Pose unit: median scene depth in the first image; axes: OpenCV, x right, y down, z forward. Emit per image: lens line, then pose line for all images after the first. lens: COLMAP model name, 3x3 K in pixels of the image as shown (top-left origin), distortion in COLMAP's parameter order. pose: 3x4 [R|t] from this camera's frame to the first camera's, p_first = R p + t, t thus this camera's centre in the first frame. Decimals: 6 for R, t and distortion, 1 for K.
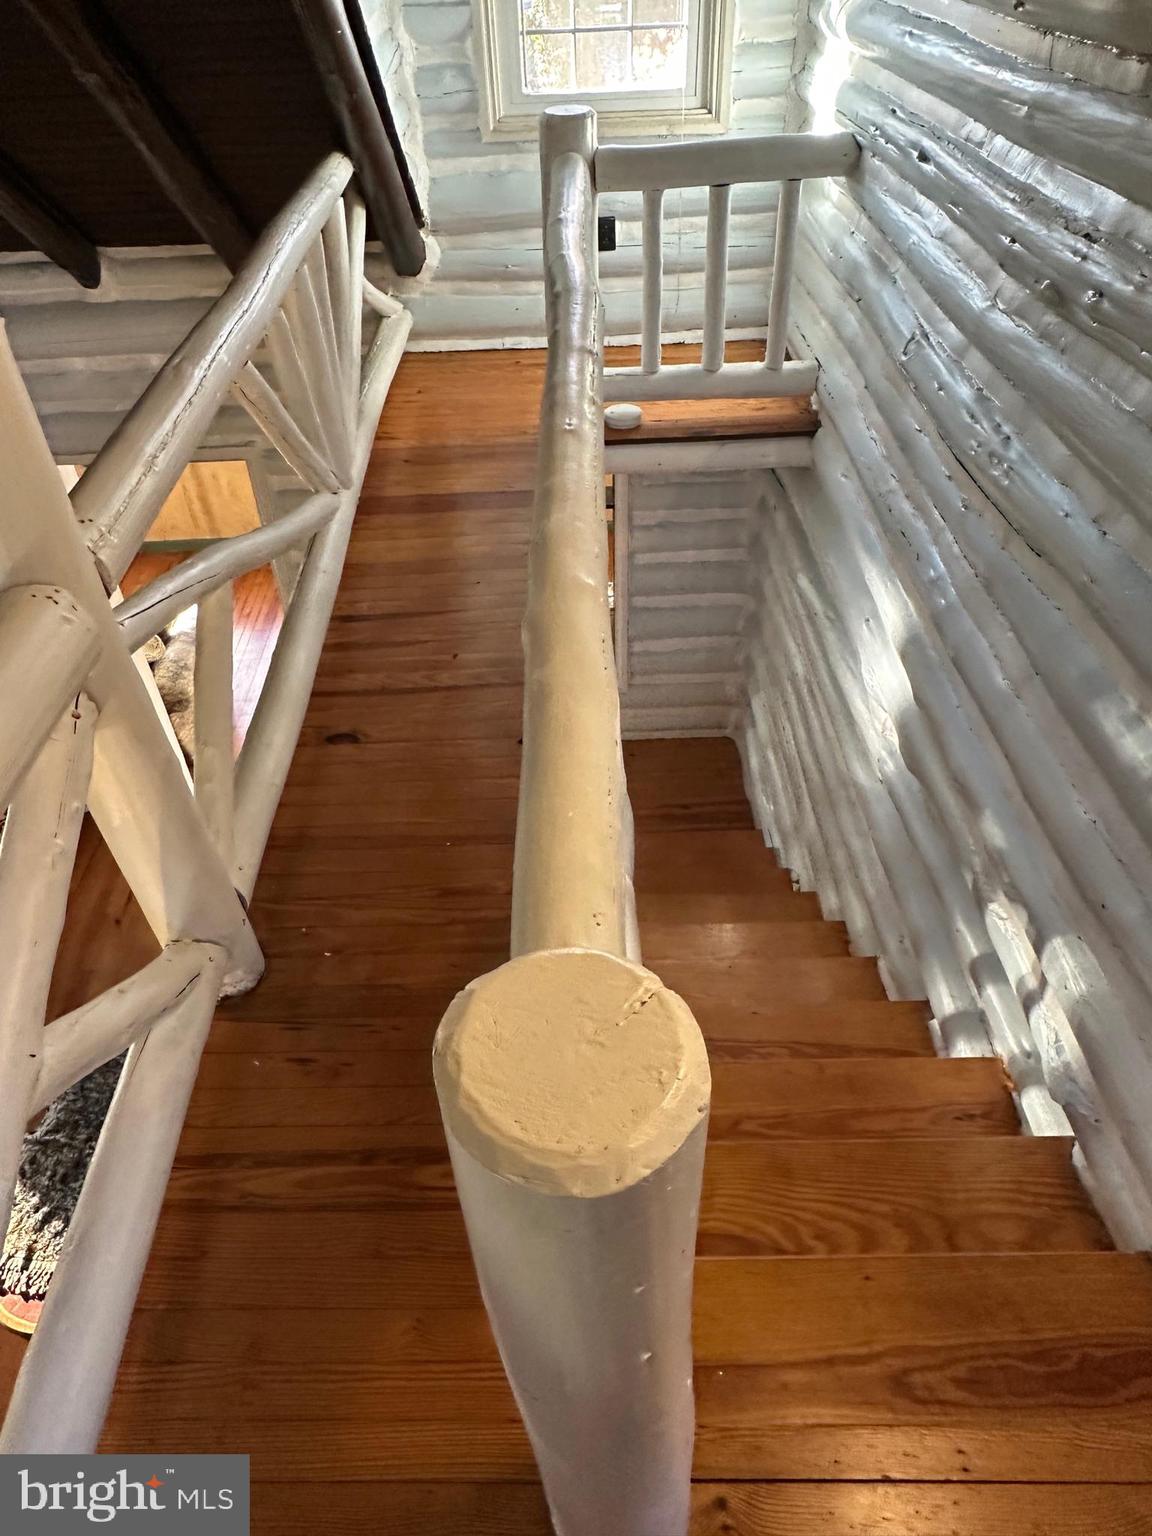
lens RADIAL K [[1046.0, 0, 563.6], [0, 1046.0, 766.5], [0, 0, 1]] dist [0.005244, -0.002184]
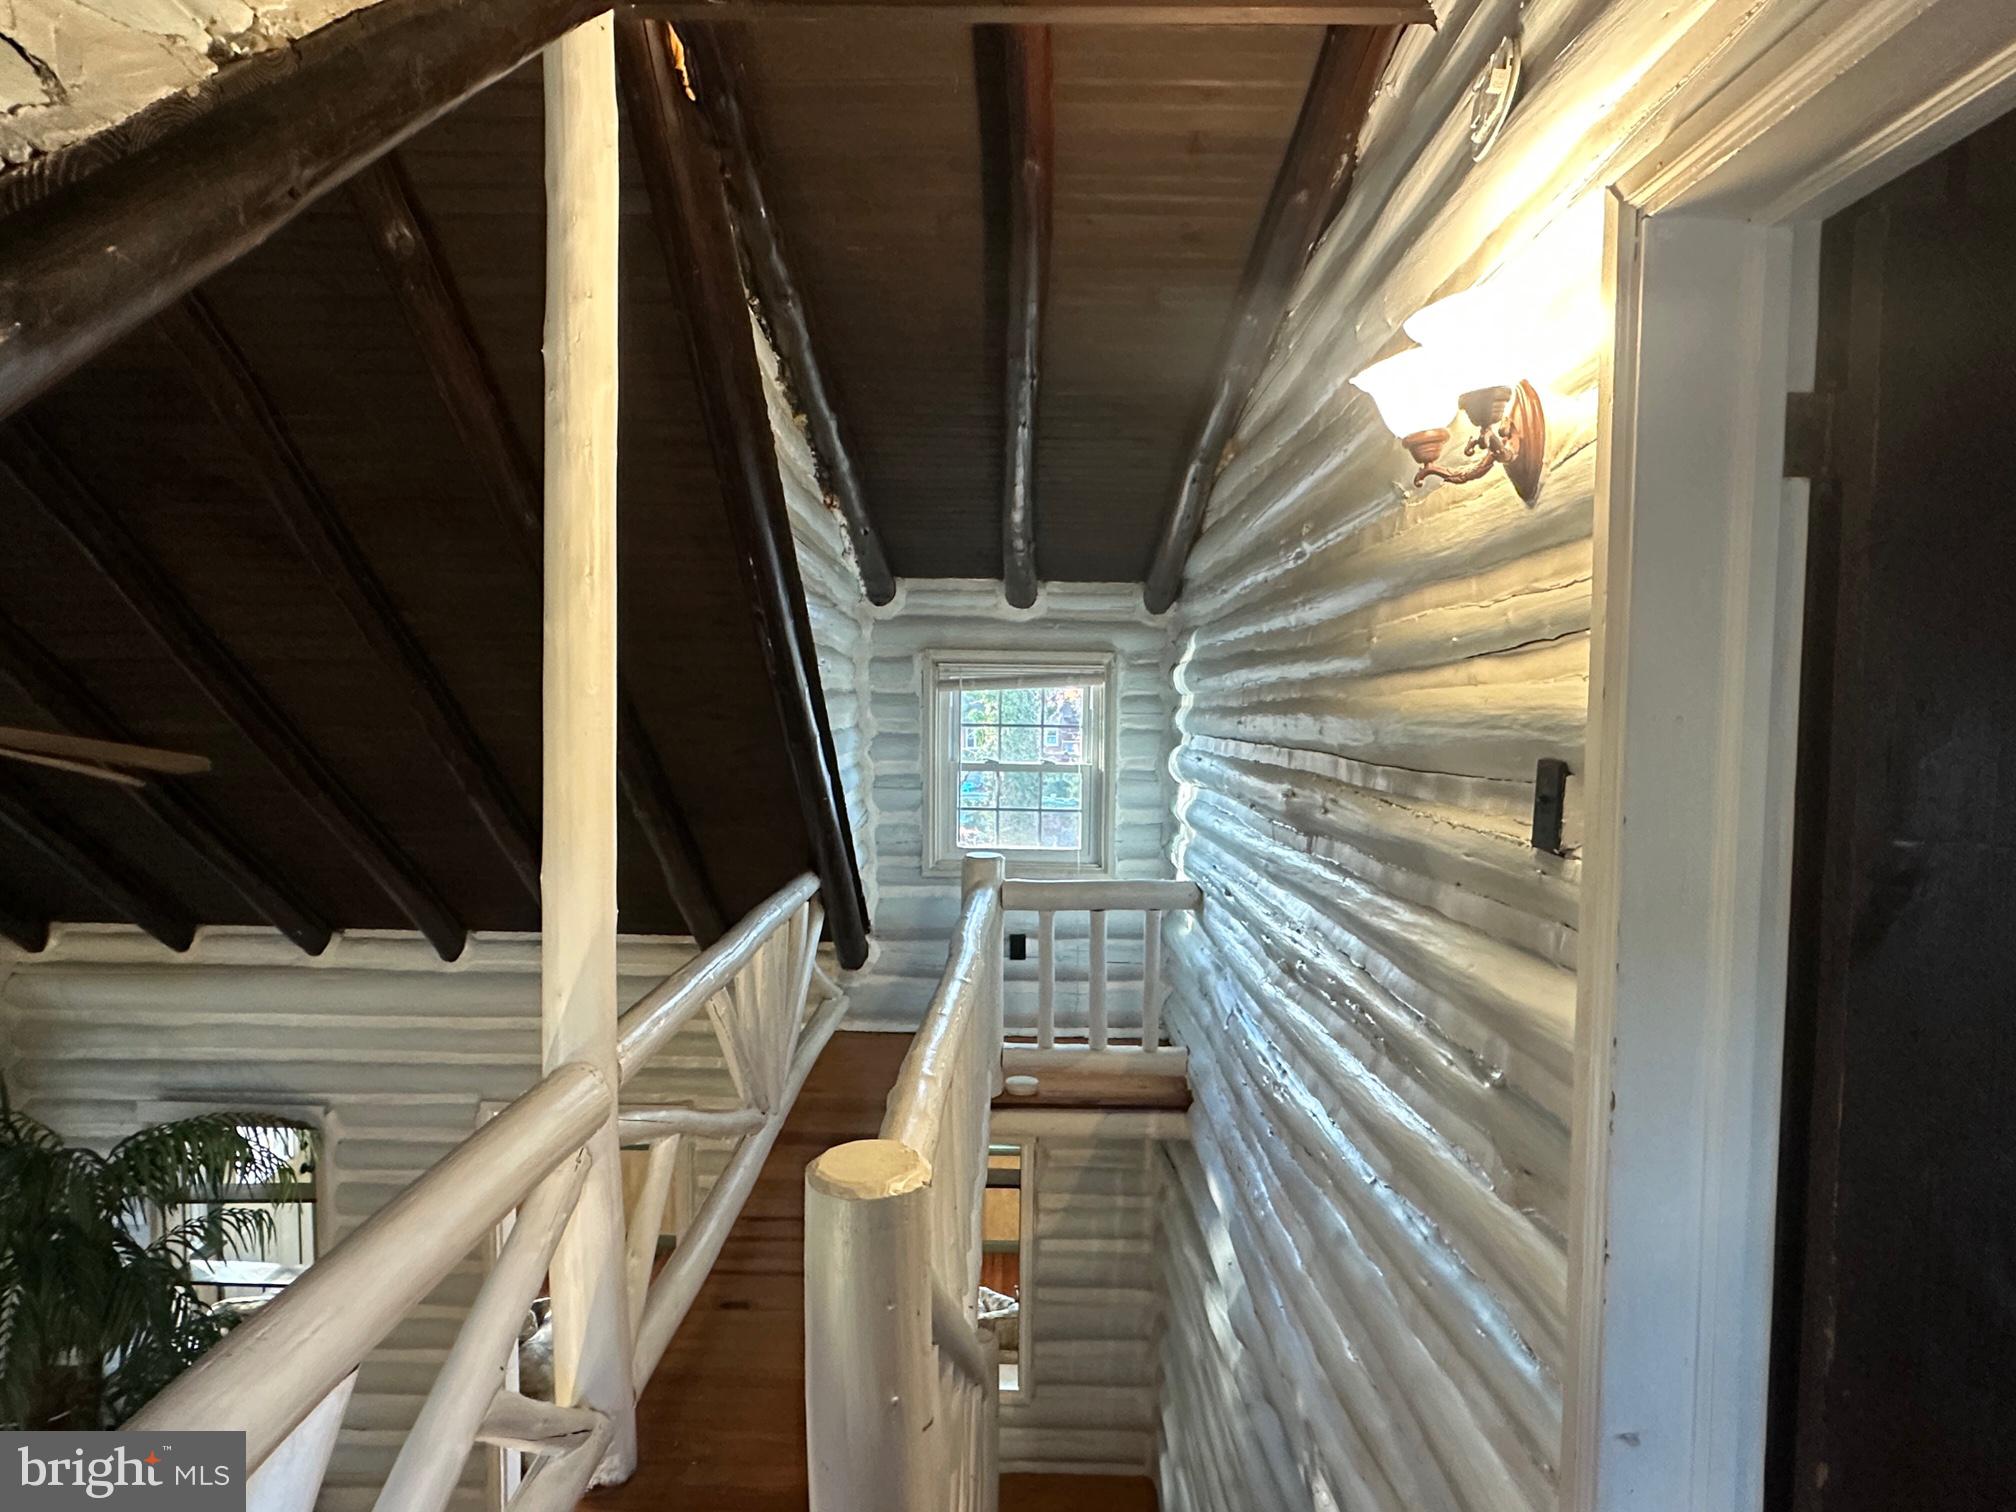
lens RADIAL K [[1169.4, 0, 1017.0], [0, 1169.4, 776.1], [0, 0, 1]] dist [-0.002661, -0.002346]
pose [[0.998463, 0.054597, -0.009494, 0.049297], [-0.049255, 0.795844, -0.603495, 0.182760], [-0.025393, 0.603035, 0.797310, -0.241989]]
